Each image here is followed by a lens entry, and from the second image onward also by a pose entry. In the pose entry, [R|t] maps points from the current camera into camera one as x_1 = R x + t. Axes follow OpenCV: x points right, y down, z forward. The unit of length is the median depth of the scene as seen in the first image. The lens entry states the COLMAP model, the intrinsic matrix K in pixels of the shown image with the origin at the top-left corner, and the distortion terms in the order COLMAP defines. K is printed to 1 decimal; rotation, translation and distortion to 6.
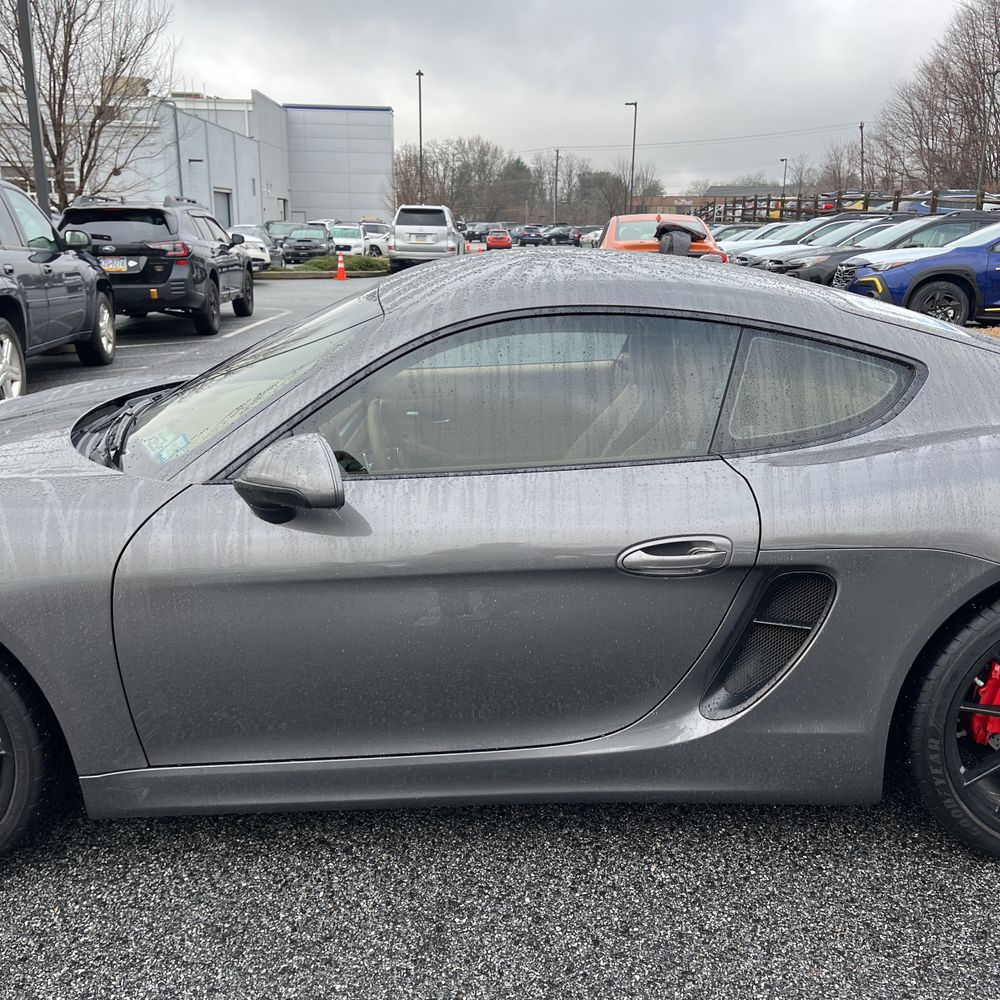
lens RADIAL K [[1009.7, 0, 509.5], [0, 1009.7, 513.9], [0, 0, 1]] dist [0.038219, -0.025534]
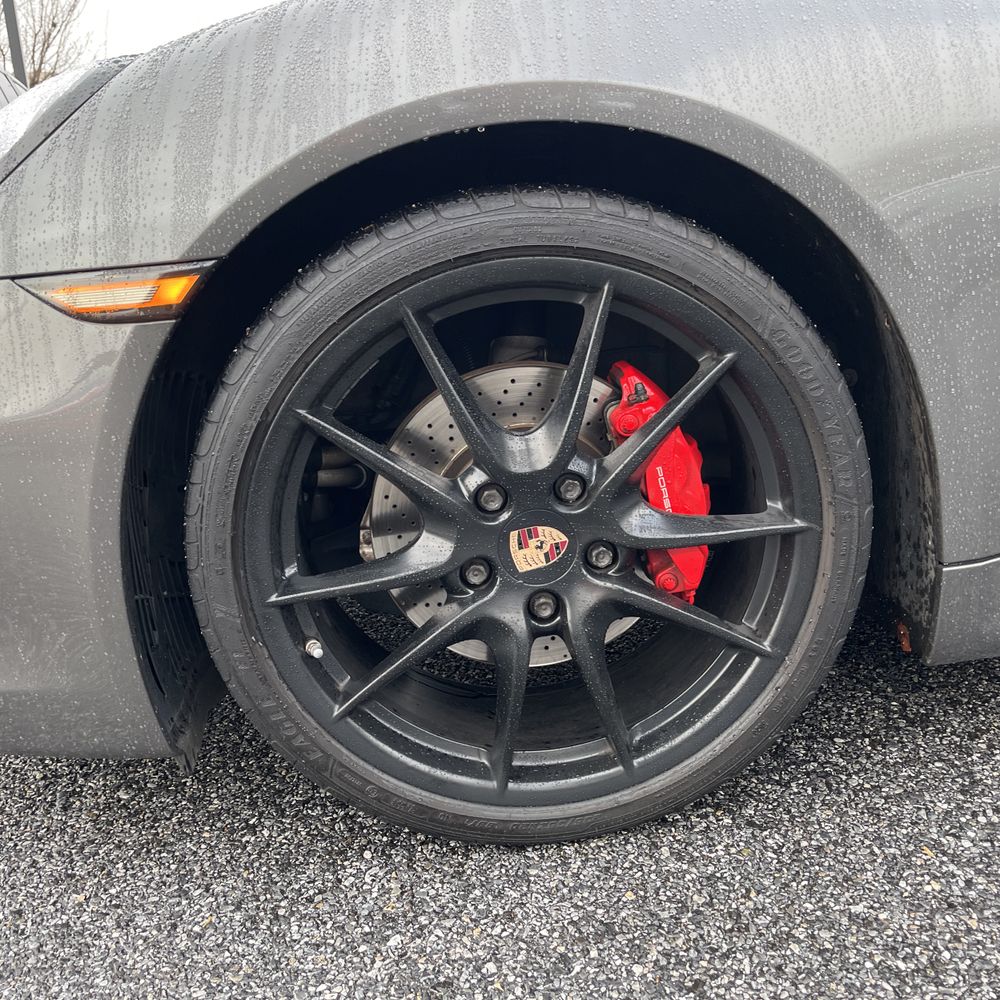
lens RADIAL K [[1006.9, 0, 488.8], [0, 1006.9, 496.9], [0, 0, 1]] dist [0.067313, -0.090522]
pose [[0.994989, -0.090897, 0.041657, -0.096973], [0.090892, 0.995859, 0.002023, 0.030794], [-0.041669, 0.001773, 0.999130, 0.081119]]
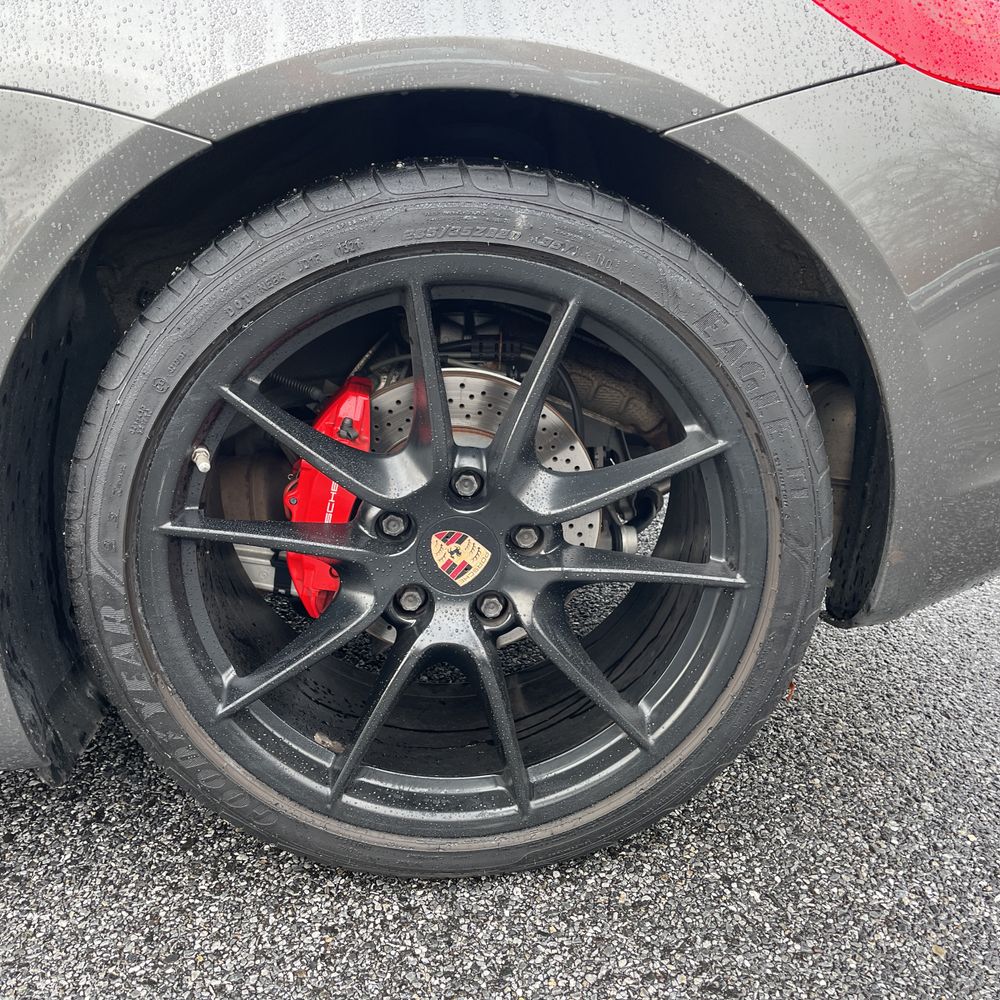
lens RADIAL K [[1006.4, 0, 477.8], [0, 1006.4, 484.1], [0, 0, 1]] dist [0.039074, -0.009777]
pose [[0.998612, -0.030296, 0.043084, 0.081341], [0.028484, 0.998709, 0.042057, 0.023488], [-0.044302, -0.040771, 0.998186, 0.086973]]
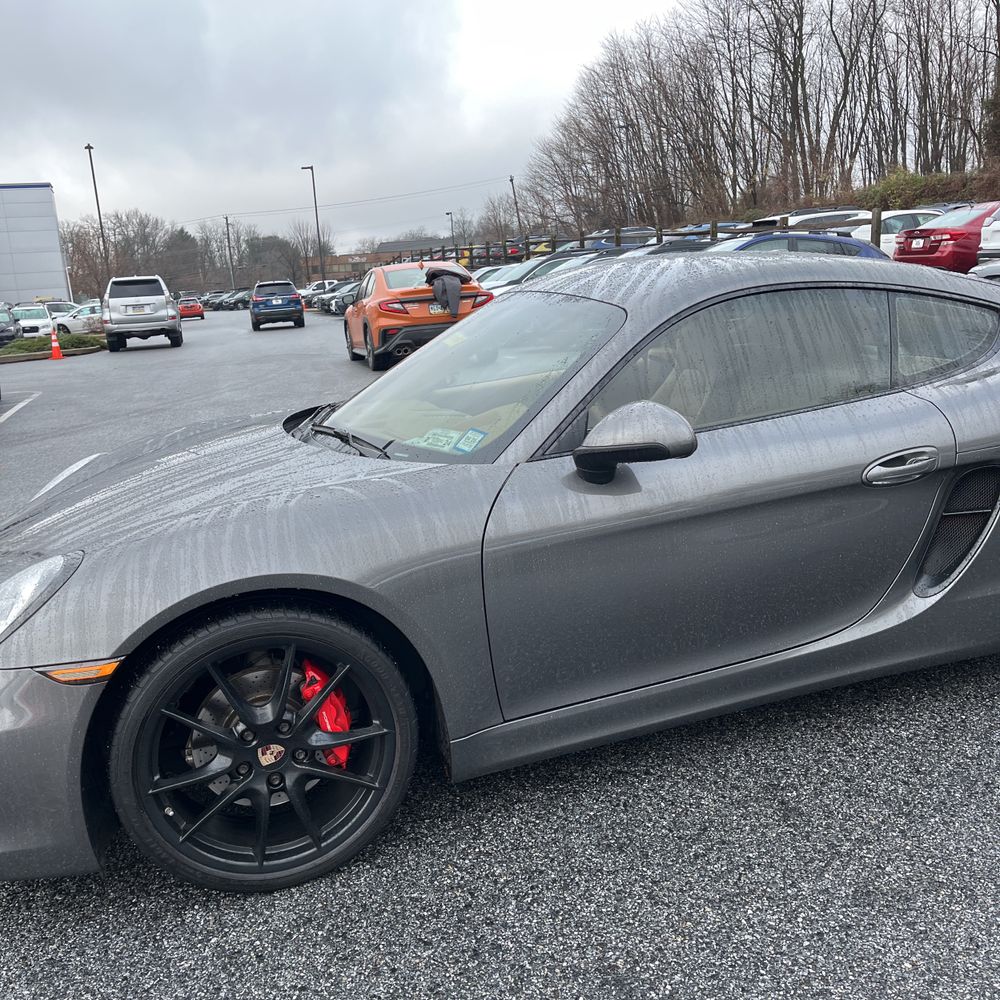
lens RADIAL K [[1006.9, 0, 488.8], [0, 1006.9, 496.9], [0, 0, 1]] dist [0.067313, -0.090522]
pose [[0.953834, -0.138047, 0.266728, -0.095321], [0.156301, 0.986525, -0.048356, 0.008463], [-0.256459, 0.087813, 0.962558, -0.012672]]
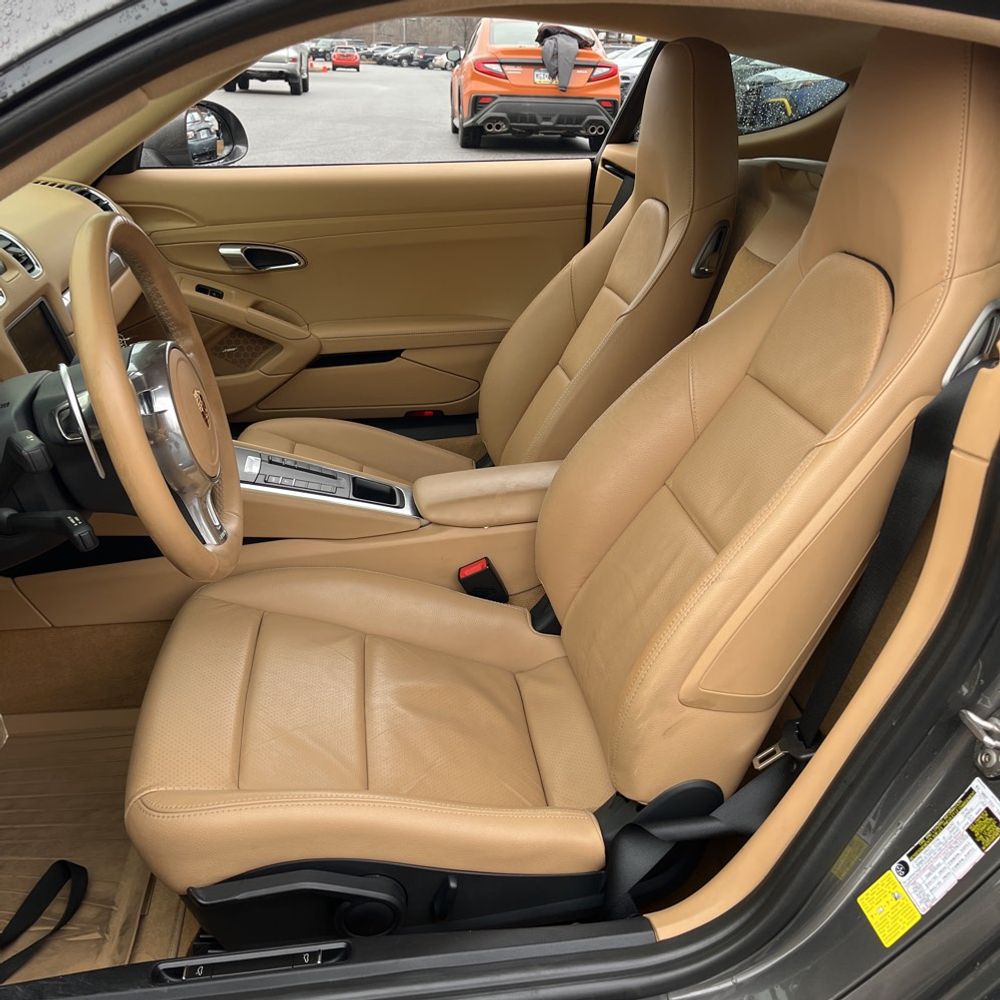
lens RADIAL K [[1006.9, 0, 488.8], [0, 1006.9, 496.9], [0, 0, 1]] dist [0.067313, -0.090522]
pose [[0.992335, -0.018390, 0.122203, -0.006424], [0.001453, 0.990534, 0.137258, -0.010277], [-0.123571, -0.136029, 0.982968, 0.102244]]
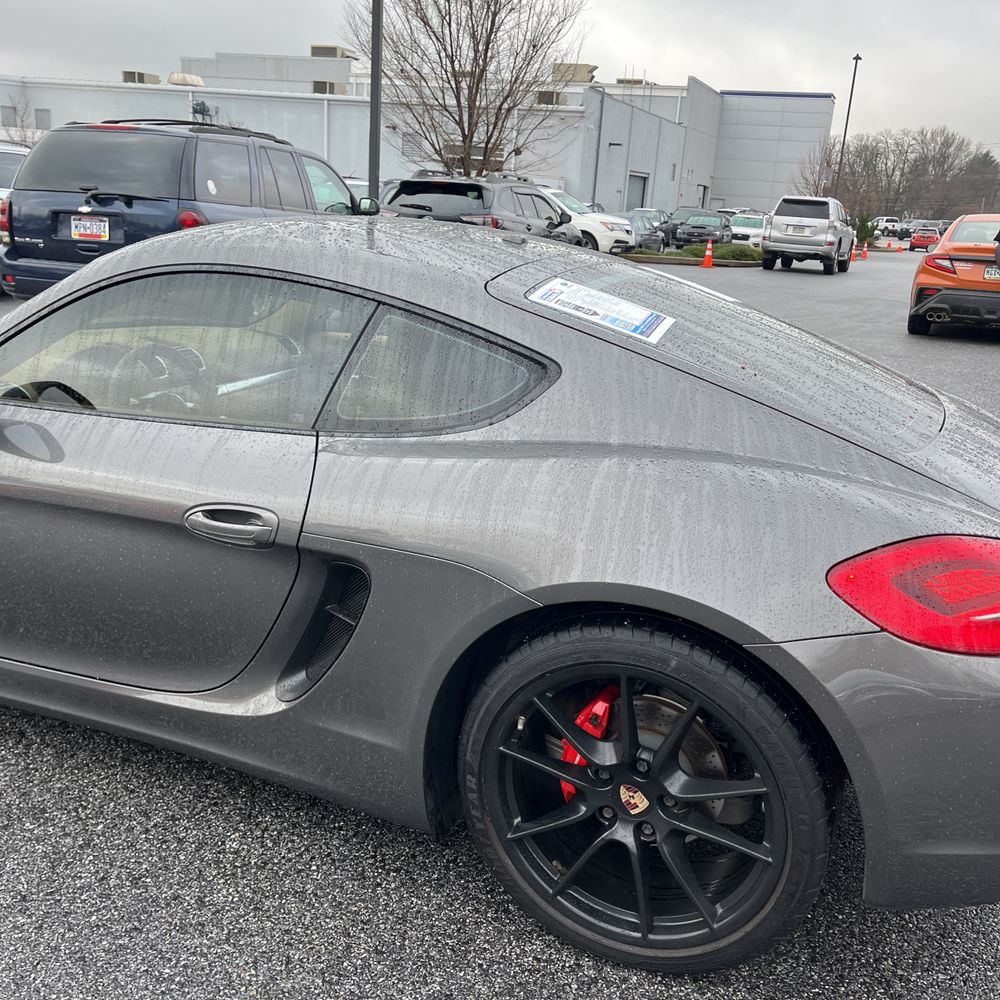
lens RADIAL K [[1001.9, 0, 508.0], [0, 1001.9, 515.6], [0, 0, 1]] dist [0.043158, -0.010355]
pose [[0.914224, 0.168637, -0.368451, 0.109118], [-0.163403, 0.985504, 0.045612, -0.007763], [0.370802, 0.018506, 0.928527, 0.026707]]
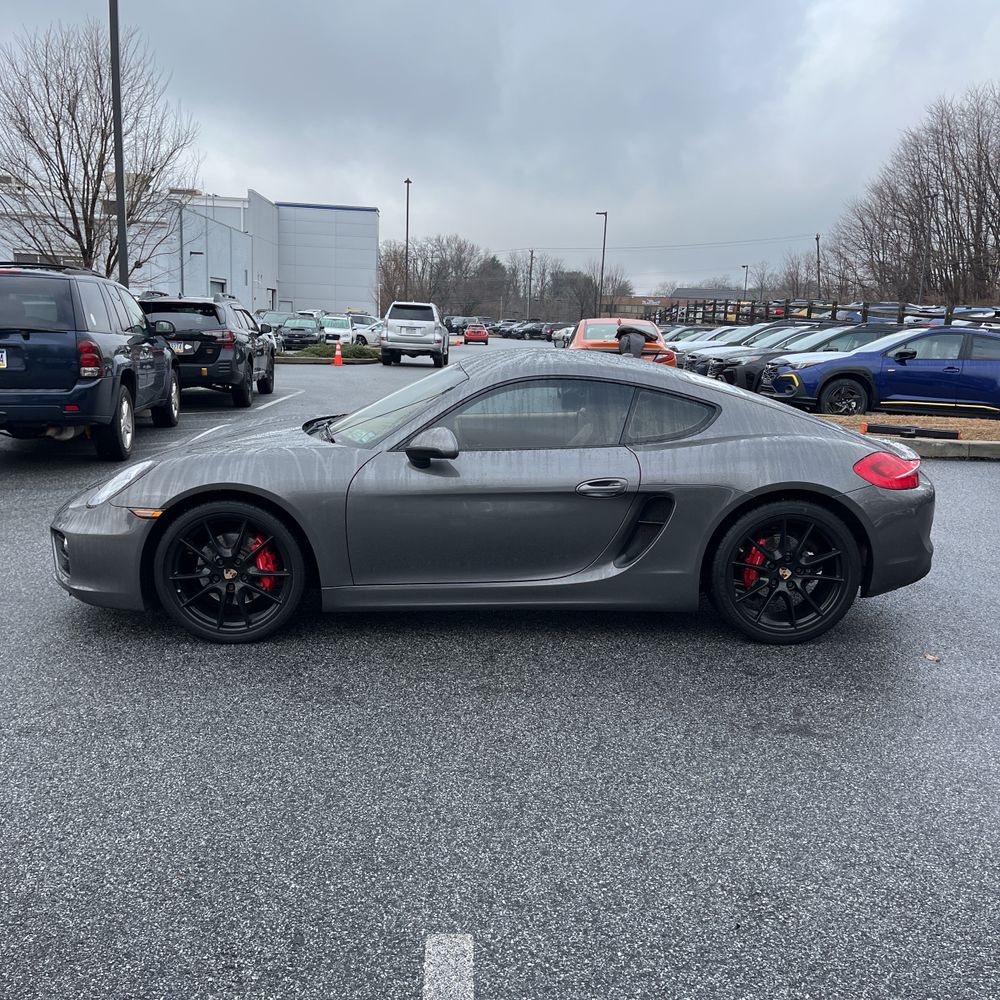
lens RADIAL K [[1002.0, 0, 509.6], [0, 1002.0, 520.6], [0, 0, 1]] dist [0.083703, -0.116912]
pose [[0.999293, 0.021953, 0.030514, -0.014683], [-0.019445, 0.996590, -0.080185, 0.041596], [-0.032171, 0.079535, 0.996313, -0.165866]]
